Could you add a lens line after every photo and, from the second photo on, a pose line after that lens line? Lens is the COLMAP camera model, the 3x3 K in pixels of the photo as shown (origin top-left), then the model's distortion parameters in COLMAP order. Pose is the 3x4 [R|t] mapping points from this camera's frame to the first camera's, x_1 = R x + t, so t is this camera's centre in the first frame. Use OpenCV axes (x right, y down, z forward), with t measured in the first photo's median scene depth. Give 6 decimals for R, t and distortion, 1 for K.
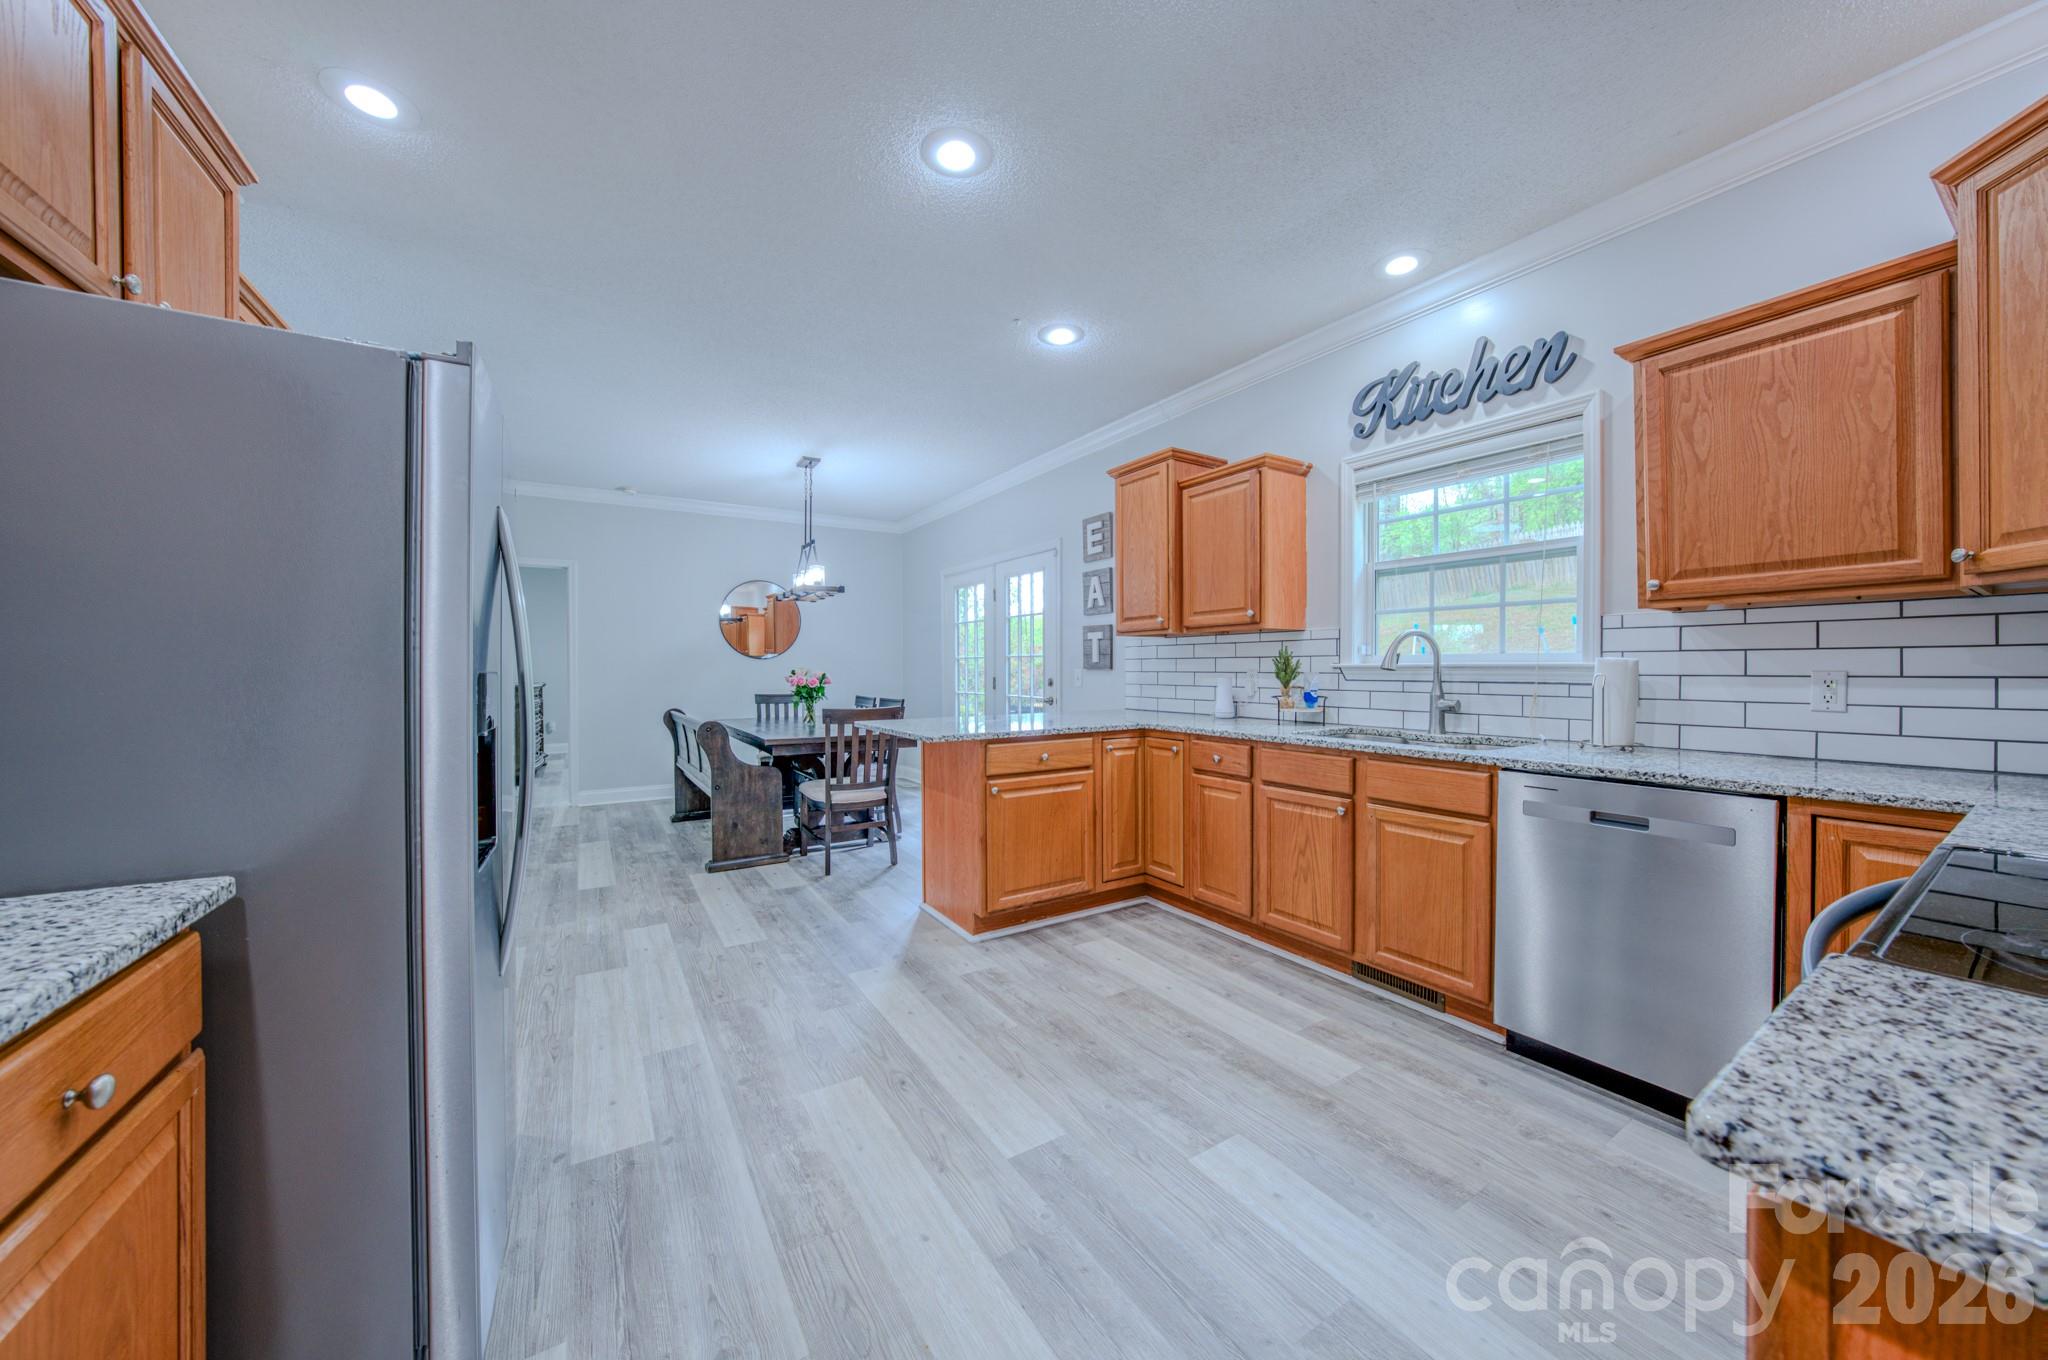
lens RADIAL K [[694.7, 0, 1018.4], [0, 694.7, 675.6], [0, 0, 1]] dist [-0.000072, 0.000146]
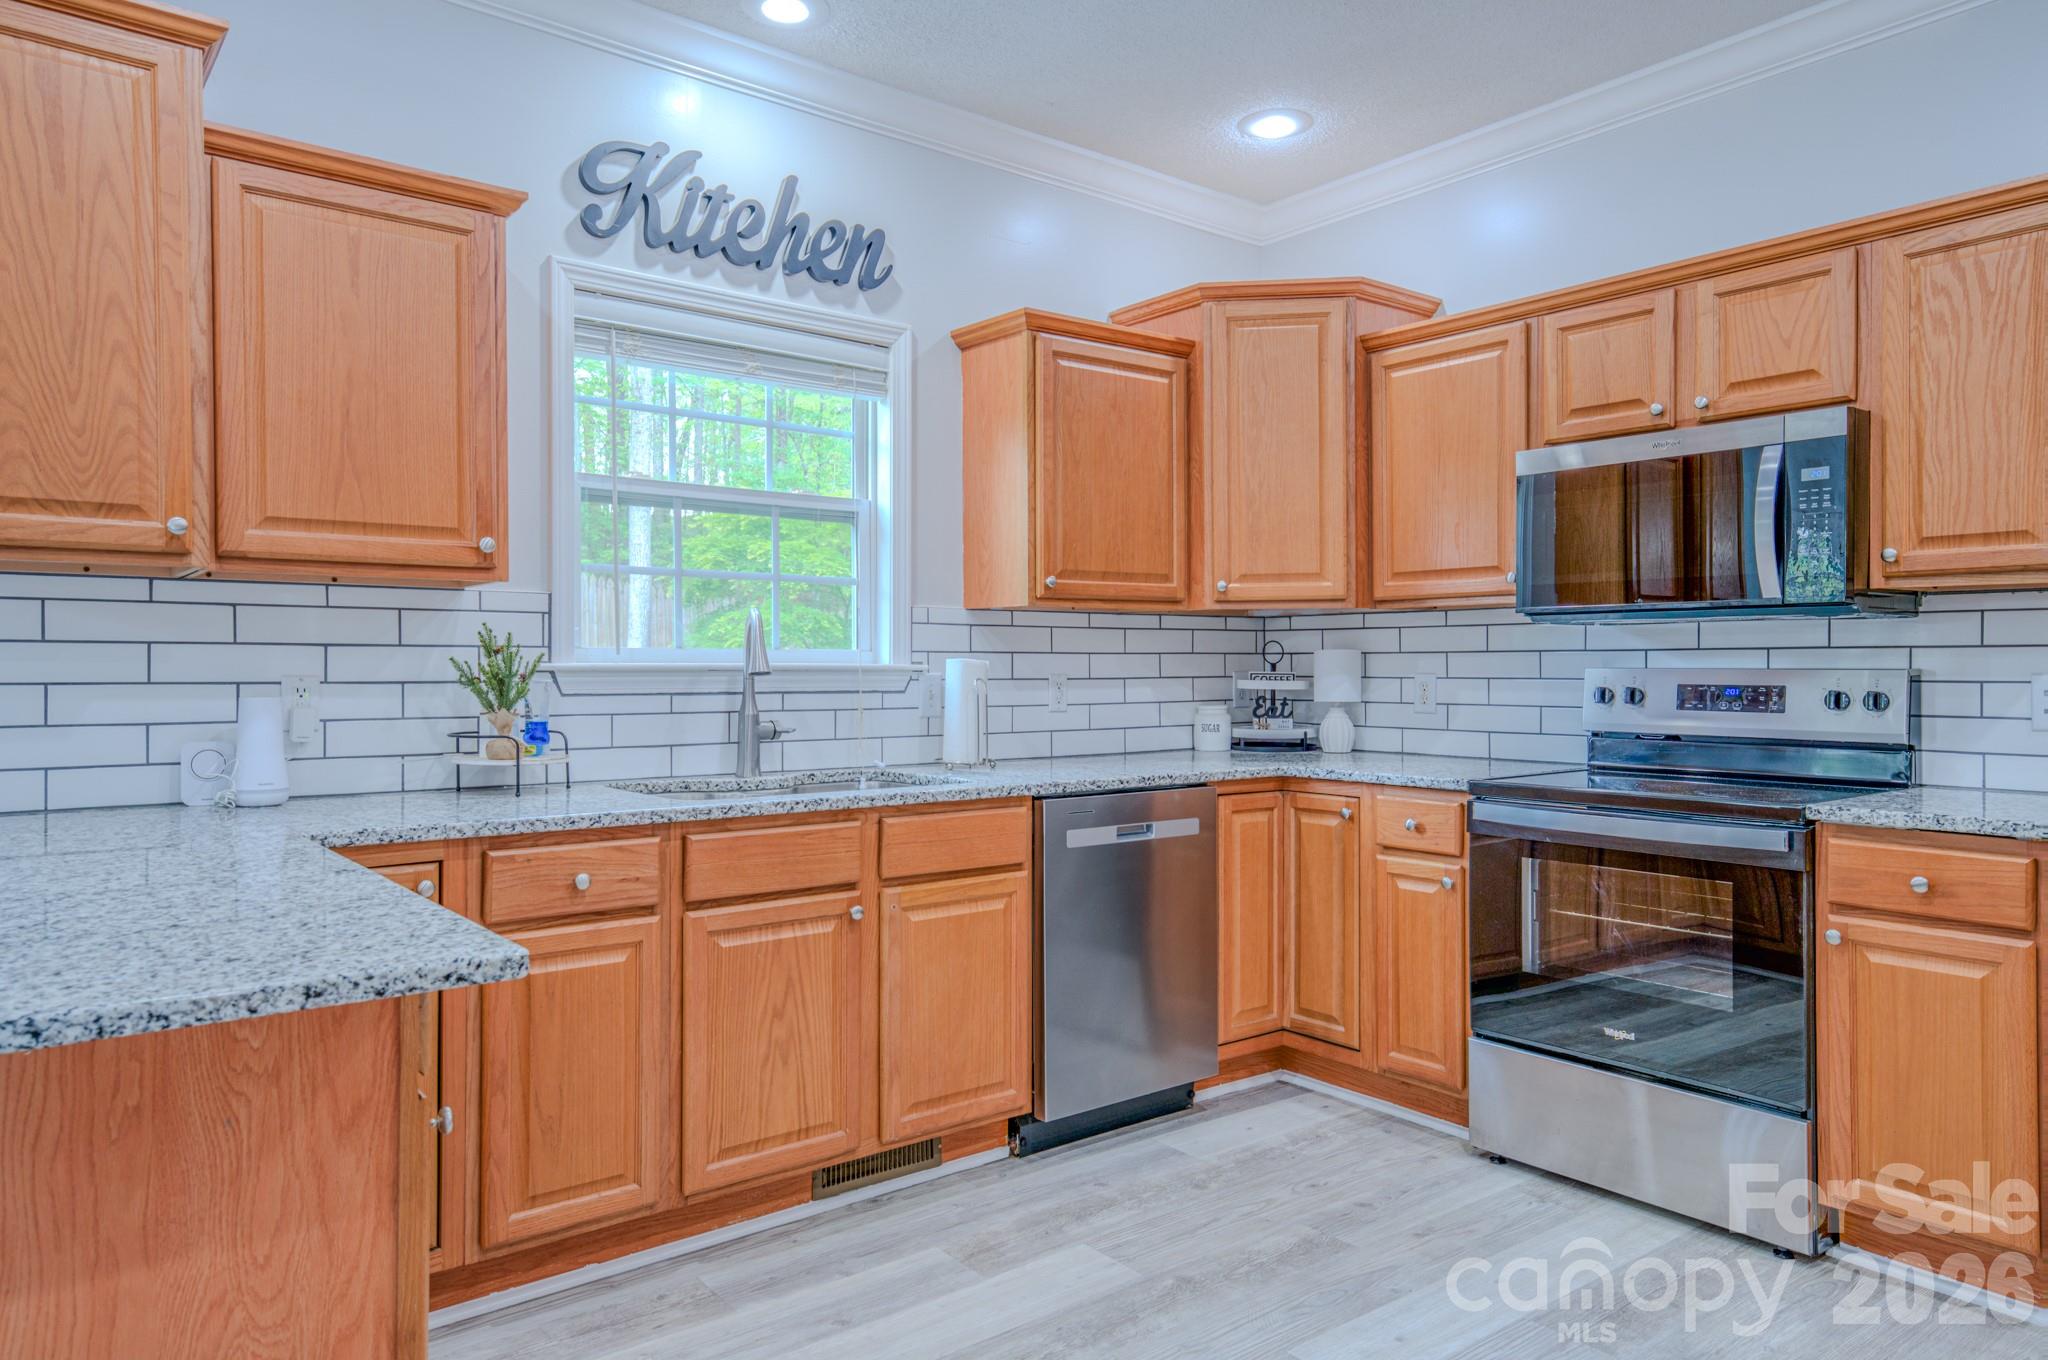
lens RADIAL K [[1330.7, 0, 1024.0], [0, 1330.7, 680.0], [0, 0, 1]] dist [0.045415, -0.000352]
pose [[-0.095305, -0.005778, 0.995431, -0.662822], [0.011306, 0.999912, 0.006887, -0.009260], [-0.995384, 0.011910, -0.095231, 0.937996]]
